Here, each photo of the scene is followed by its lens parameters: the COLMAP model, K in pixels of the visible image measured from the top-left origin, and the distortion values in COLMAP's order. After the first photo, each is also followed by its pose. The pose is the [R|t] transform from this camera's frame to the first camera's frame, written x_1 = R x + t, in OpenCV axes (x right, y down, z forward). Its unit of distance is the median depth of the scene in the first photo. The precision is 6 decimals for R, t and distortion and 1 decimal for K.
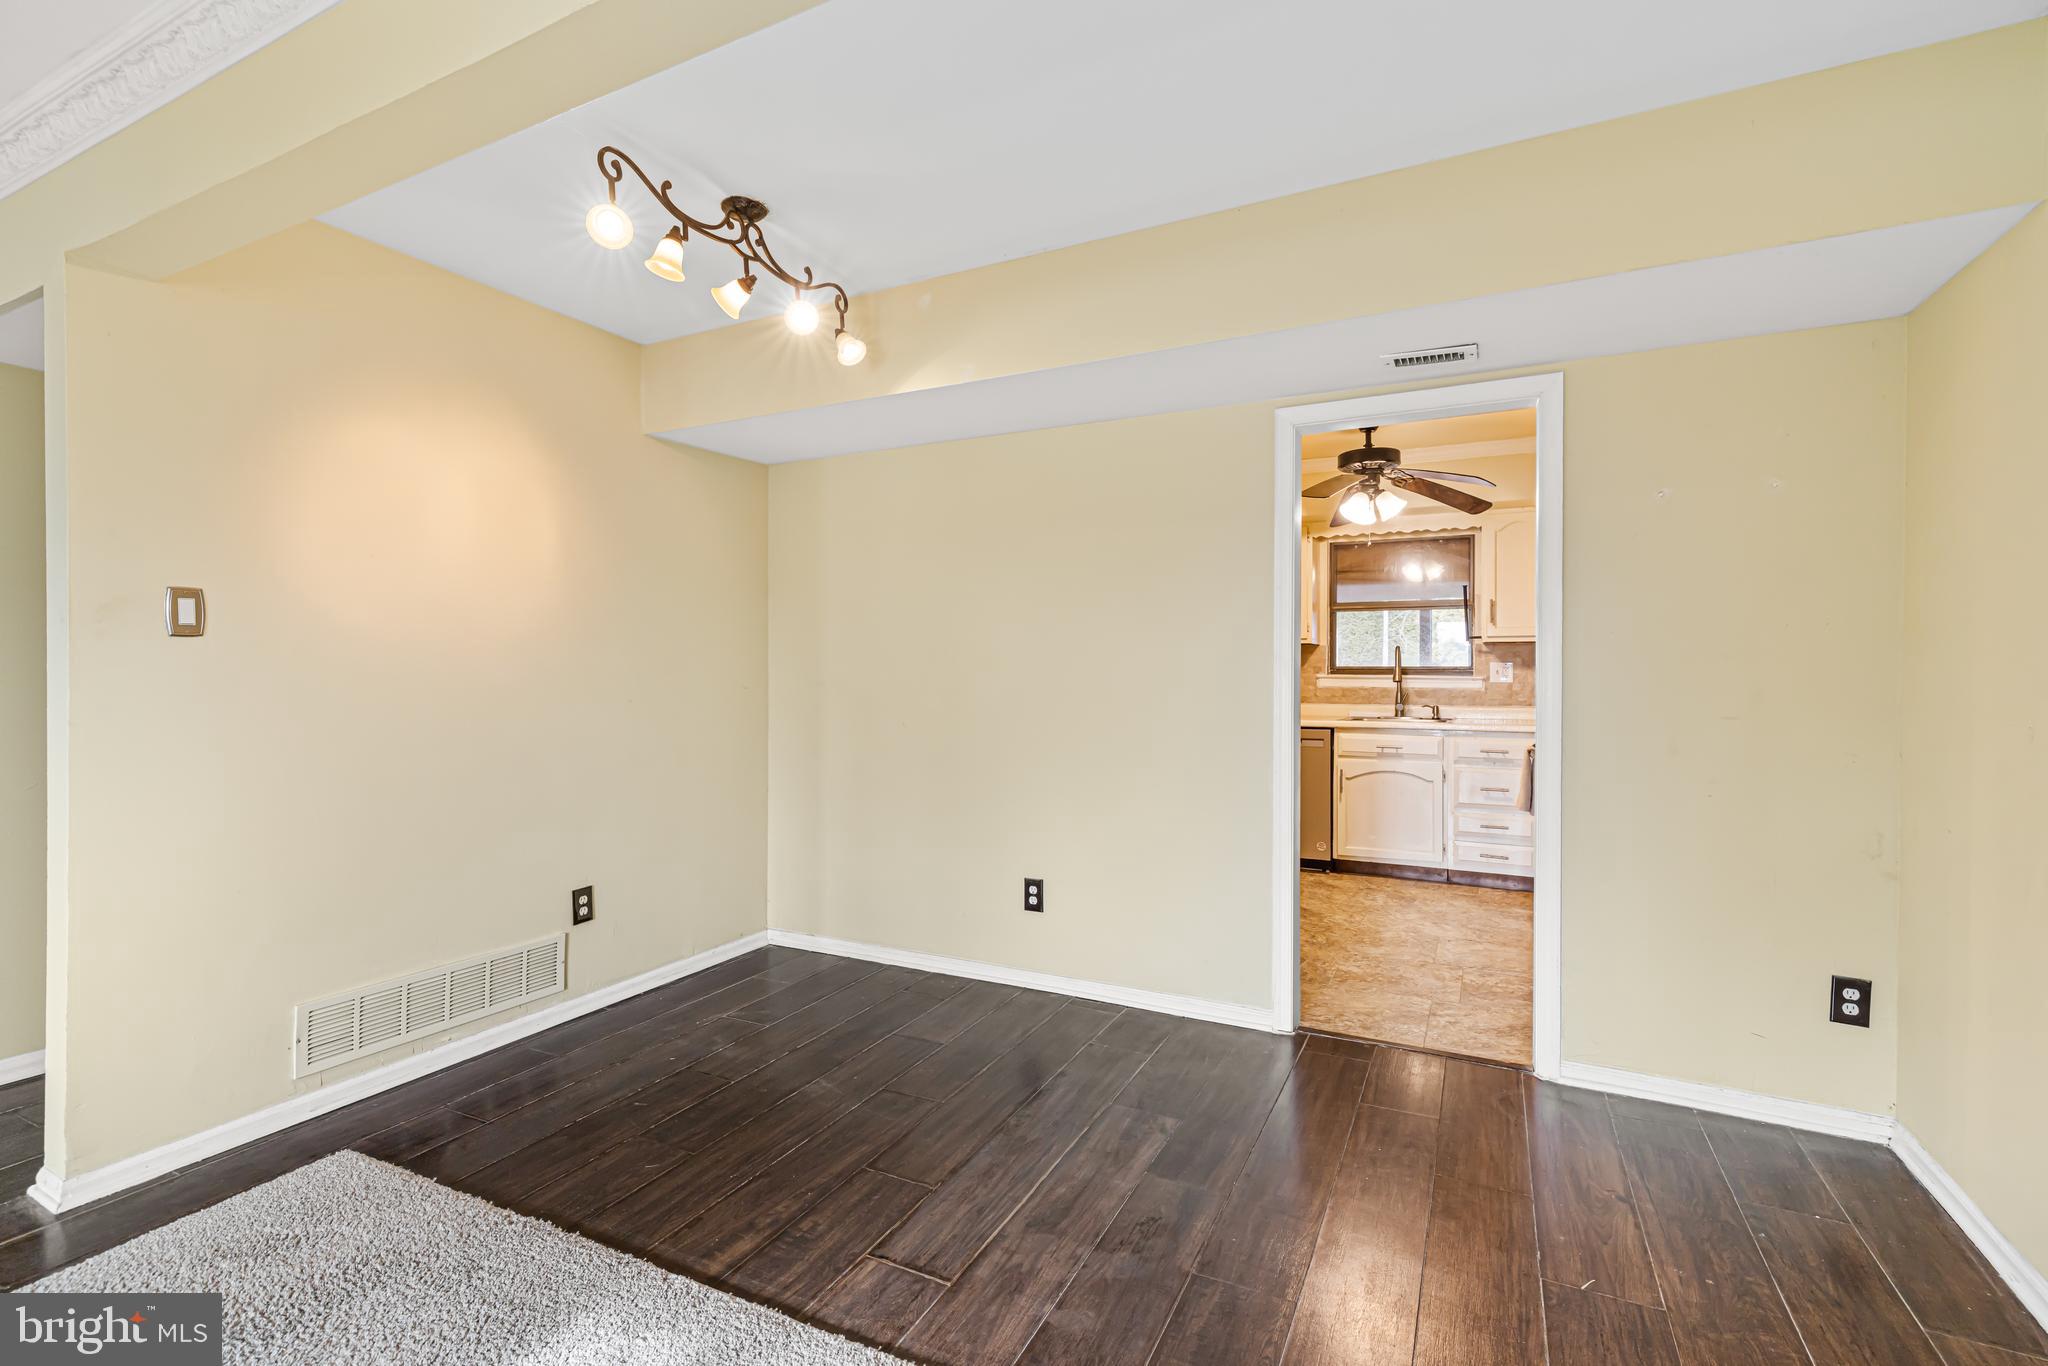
lens RADIAL K [[903.1, 0, 1017.2], [0, 903.1, 672.9], [0, 0, 1]] dist [0.000431, -0.000057]
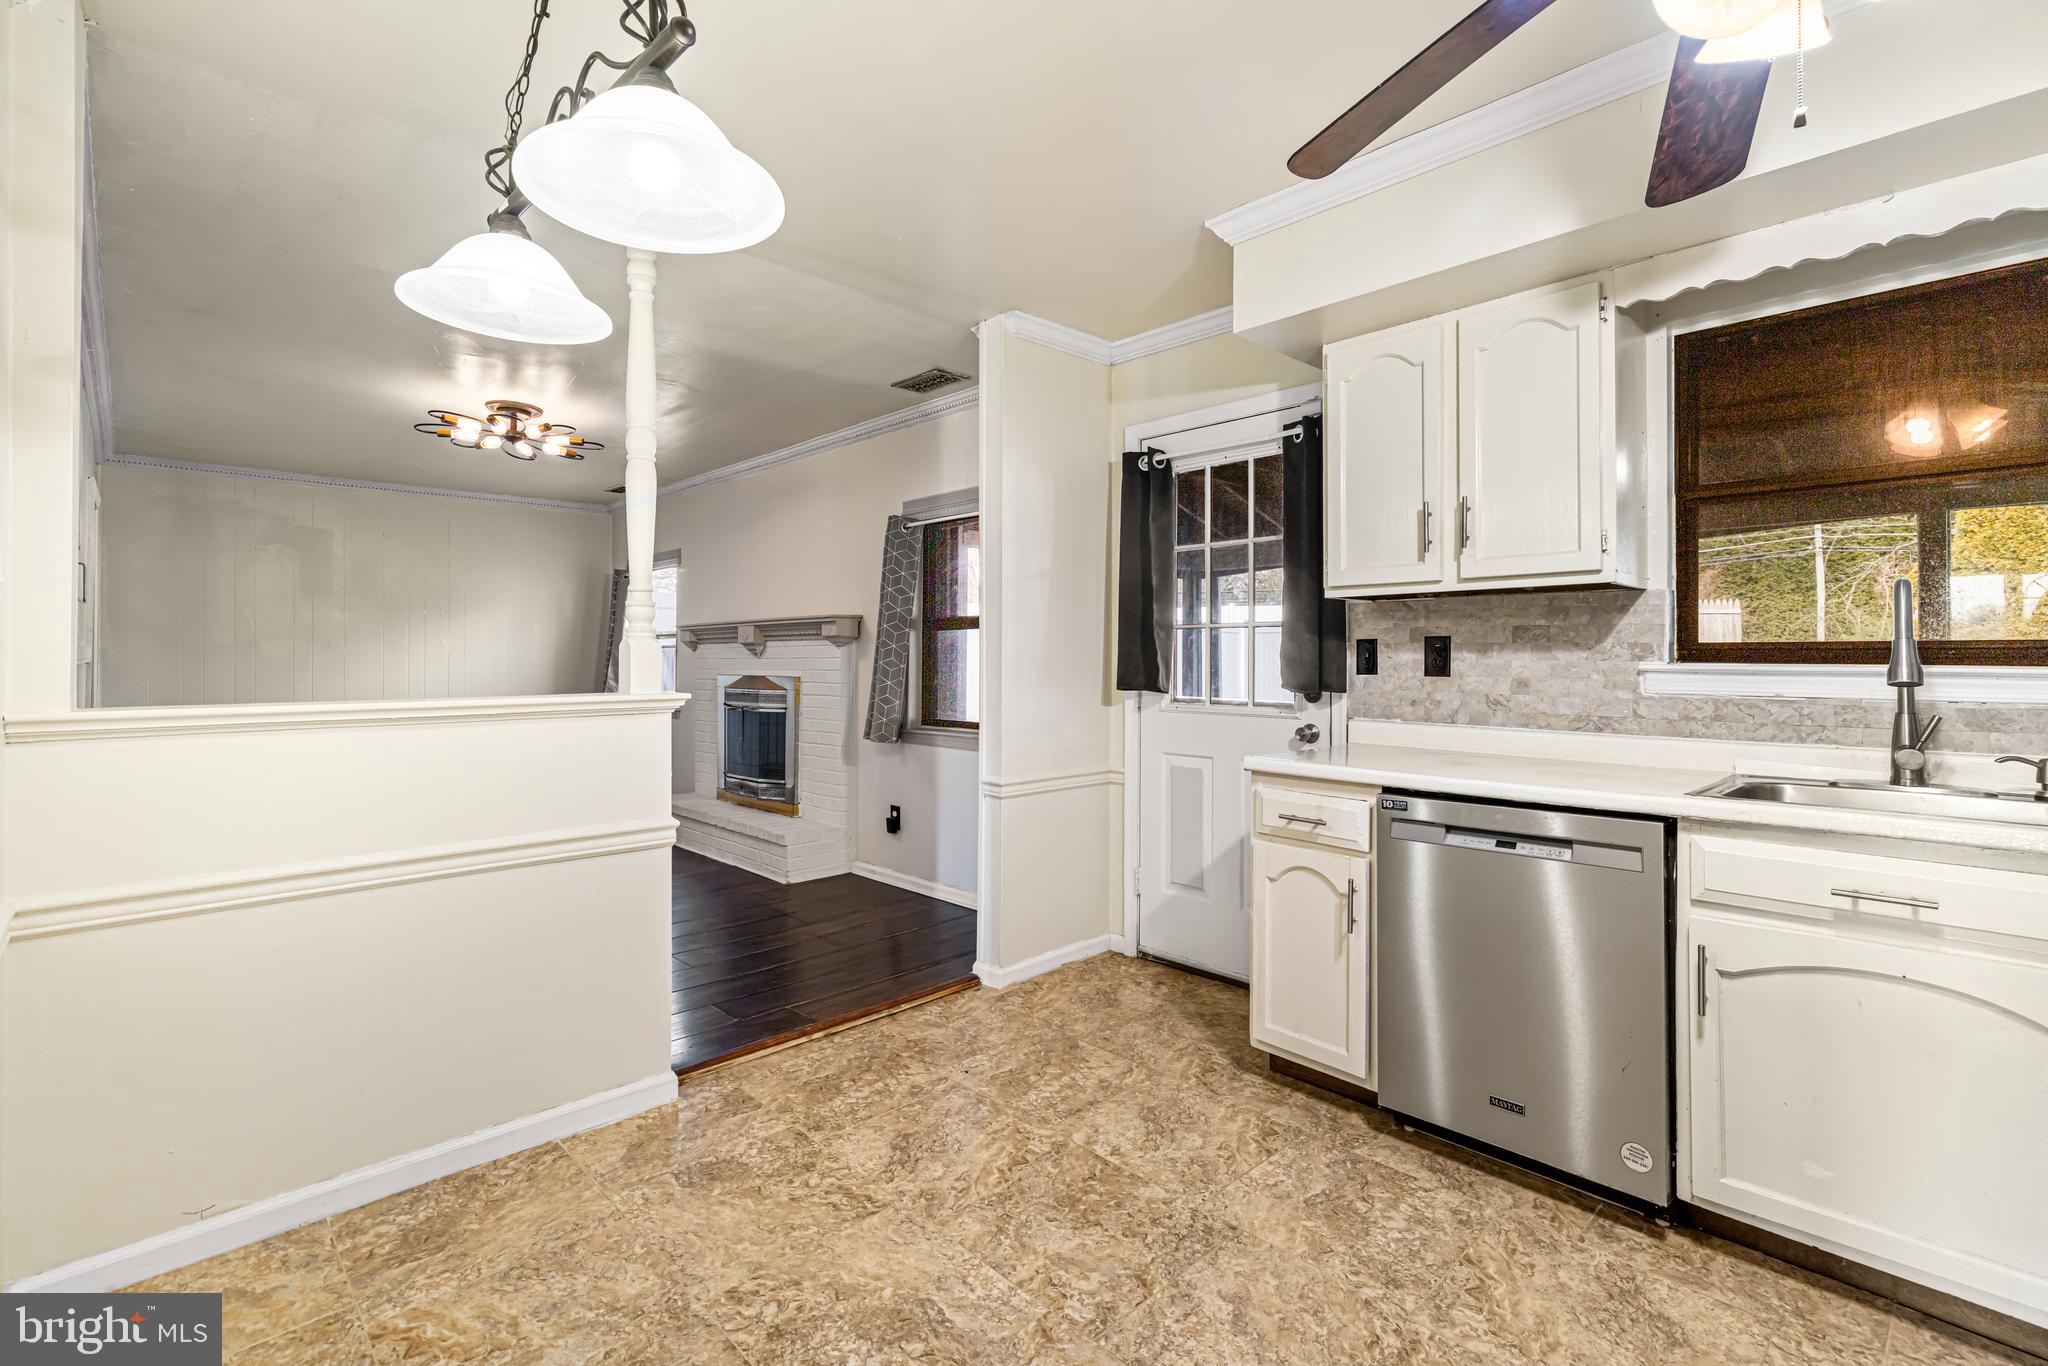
lens RADIAL K [[908.8, 0, 1022.2], [0, 908.8, 633.4], [0, 0, 1]] dist [-0.001437, -0.000425]
pose [[0.943497, -0.008112, -0.331281, 0.223057], [-0.001676, 0.999571, -0.029249, 0.001120], [0.331376, 0.028152, 0.943079, 0.568997]]
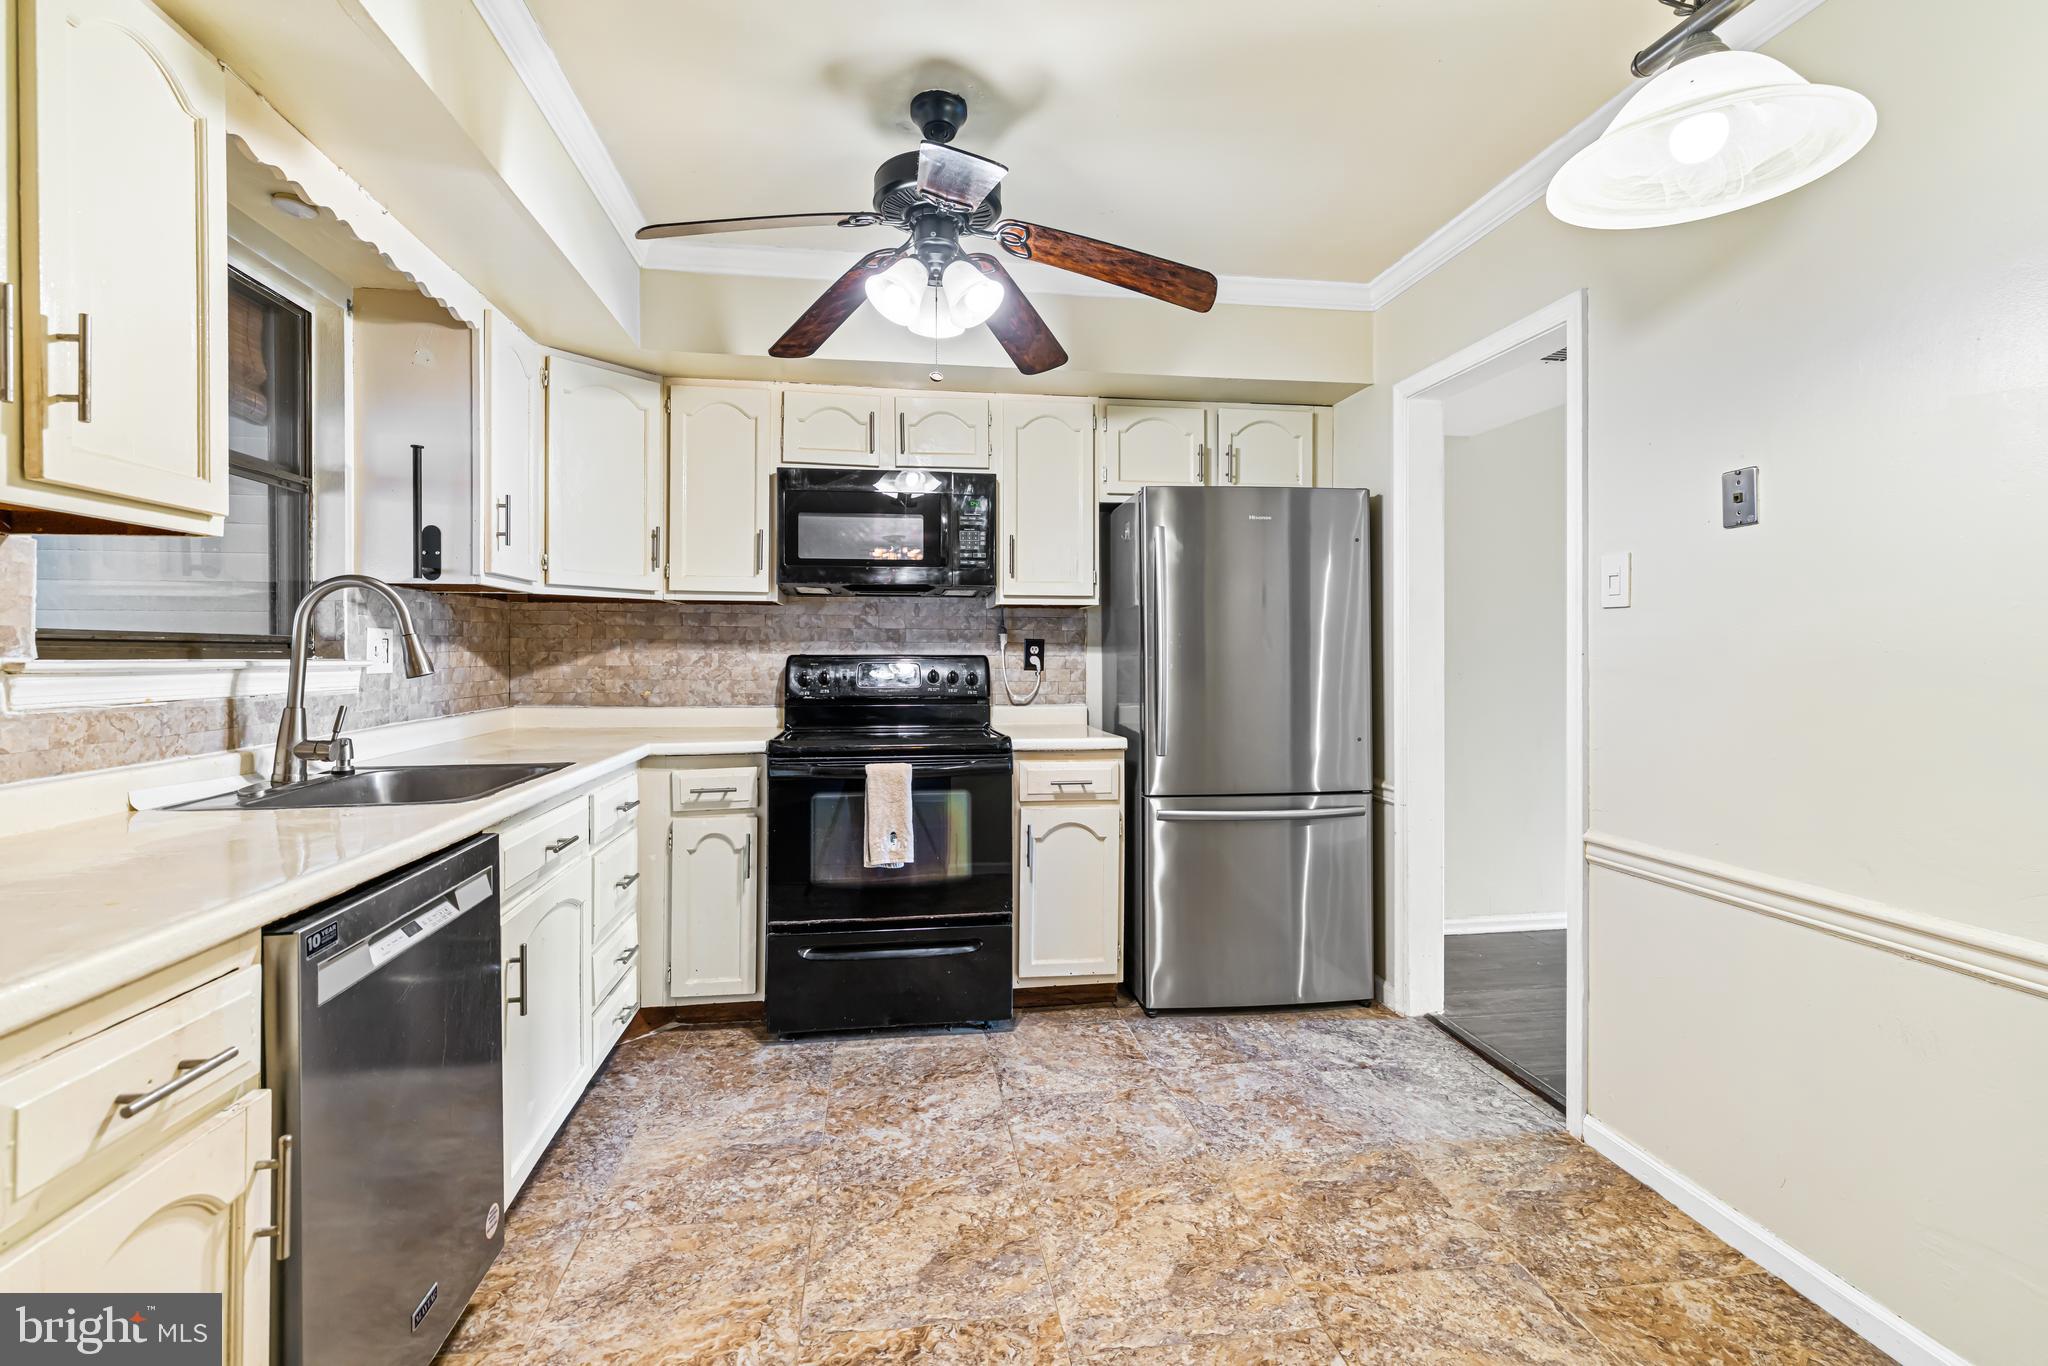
lens RADIAL K [[908.8, 0, 1022.2], [0, 908.8, 633.4], [0, 0, 1]] dist [-0.001437, -0.000425]
pose [[-0.579430, 0.016286, 0.814860, -0.019841], [0.003339, 0.999839, -0.017609, -0.000074], [-0.815016, -0.007482, -0.579391, 1.001791]]
